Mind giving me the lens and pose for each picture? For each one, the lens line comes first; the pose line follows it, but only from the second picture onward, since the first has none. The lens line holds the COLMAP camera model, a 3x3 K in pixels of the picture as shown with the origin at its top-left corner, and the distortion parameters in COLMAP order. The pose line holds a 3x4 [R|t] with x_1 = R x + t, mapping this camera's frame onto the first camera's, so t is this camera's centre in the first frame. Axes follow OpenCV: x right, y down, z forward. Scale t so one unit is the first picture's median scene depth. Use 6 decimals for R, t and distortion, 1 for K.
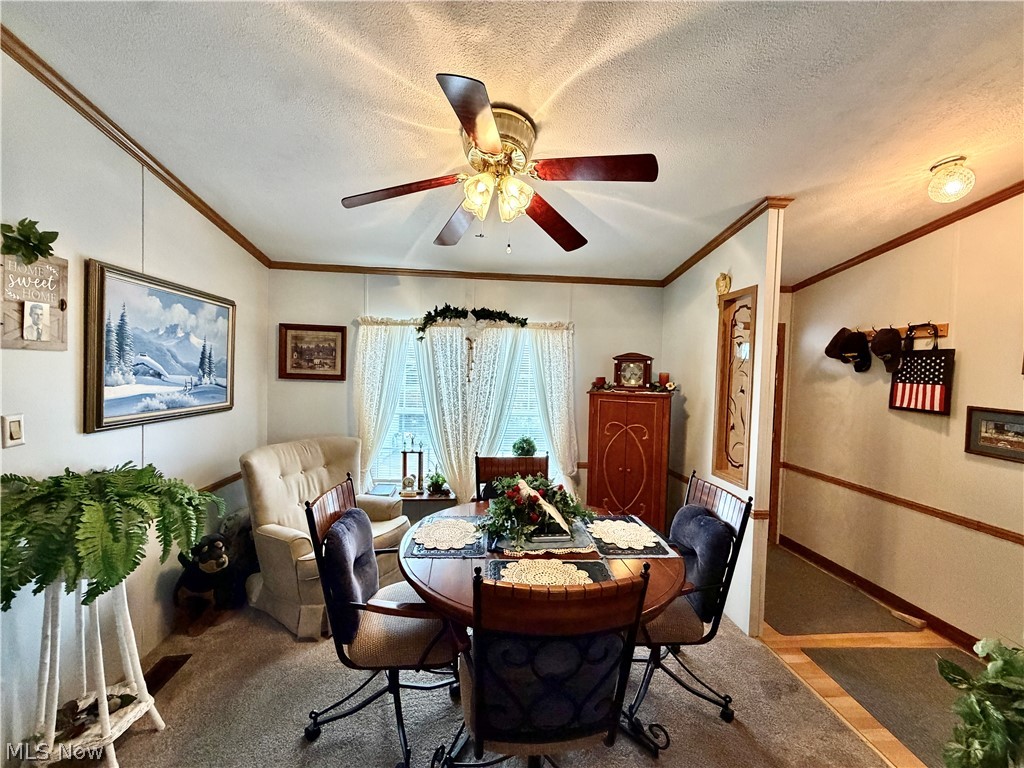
lens RADIAL K [[407.3, 0, 512.0], [0, 407.3, 384.0], [0, 0, 1]] dist [0.000513, -0.000183]
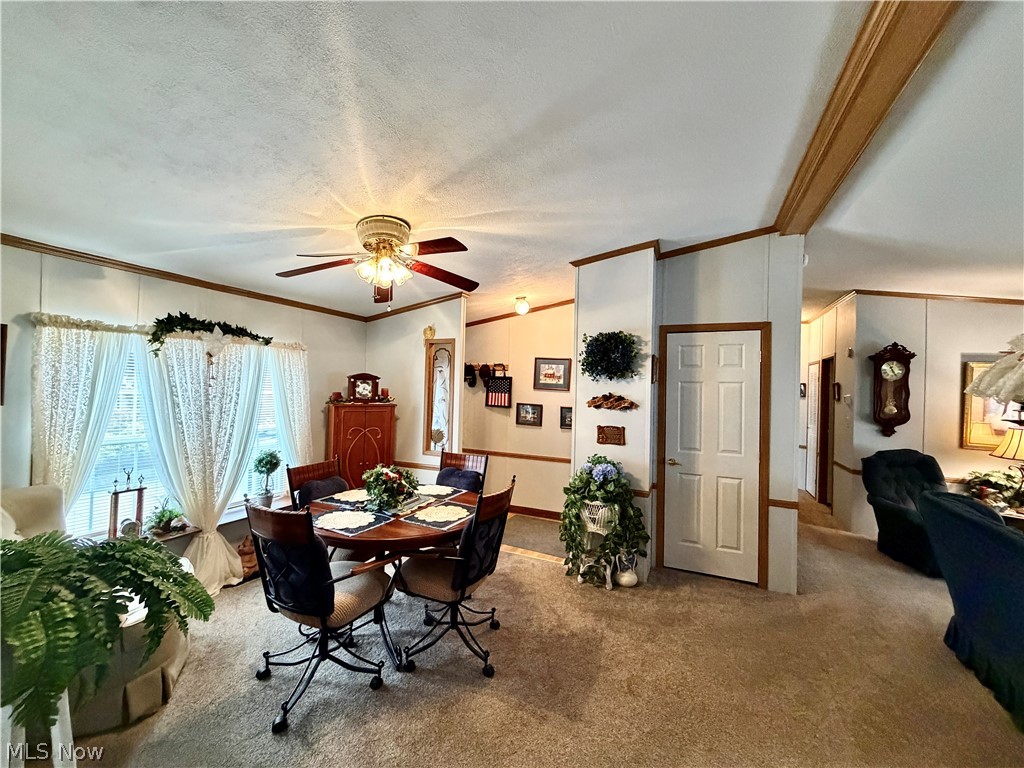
lens RADIAL K [[407.3, 0, 512.0], [0, 407.3, 384.0], [0, 0, 1]] dist [0.000513, -0.000183]
pose [[0.498101, -0.002148, 0.867117, -0.614910], [0.017208, 0.999824, -0.007408, -0.024917], [-0.866949, 0.018611, 0.498050, -0.059457]]
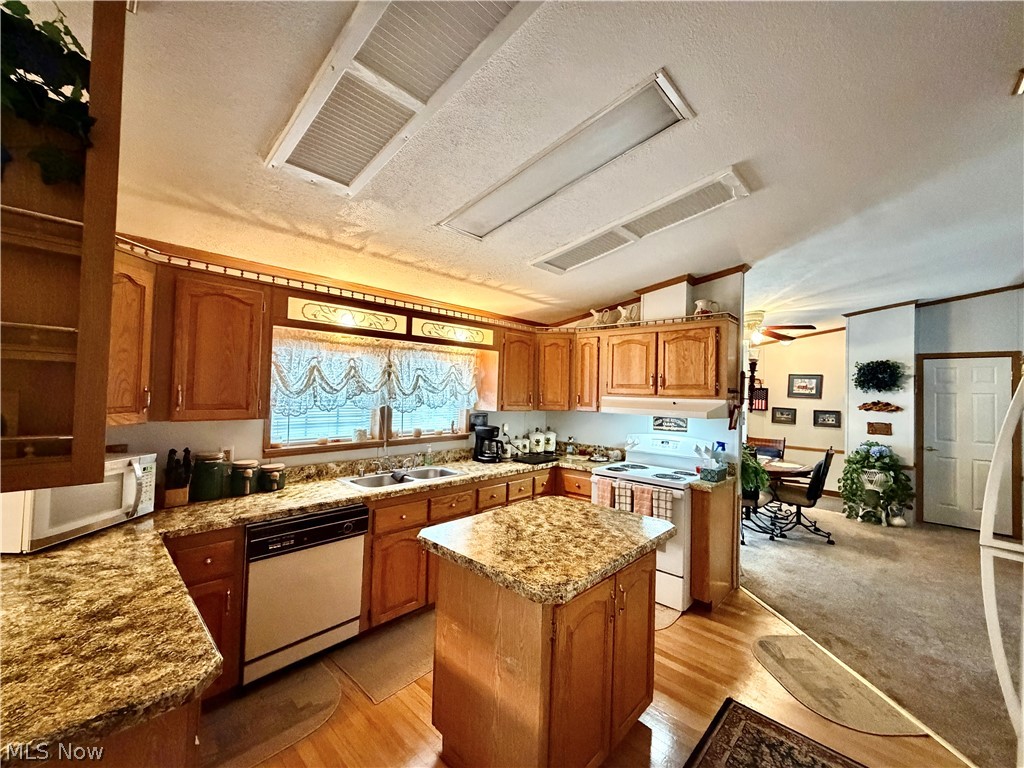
lens RADIAL K [[407.3, 0, 512.0], [0, 407.3, 384.0], [0, 0, 1]] dist [0.000513, -0.000183]
pose [[0.752112, 0.000485, 0.659035, -1.786565], [0.021098, 0.999469, -0.024814, -0.063468], [-0.658697, 0.032568, 0.751703, -0.007687]]
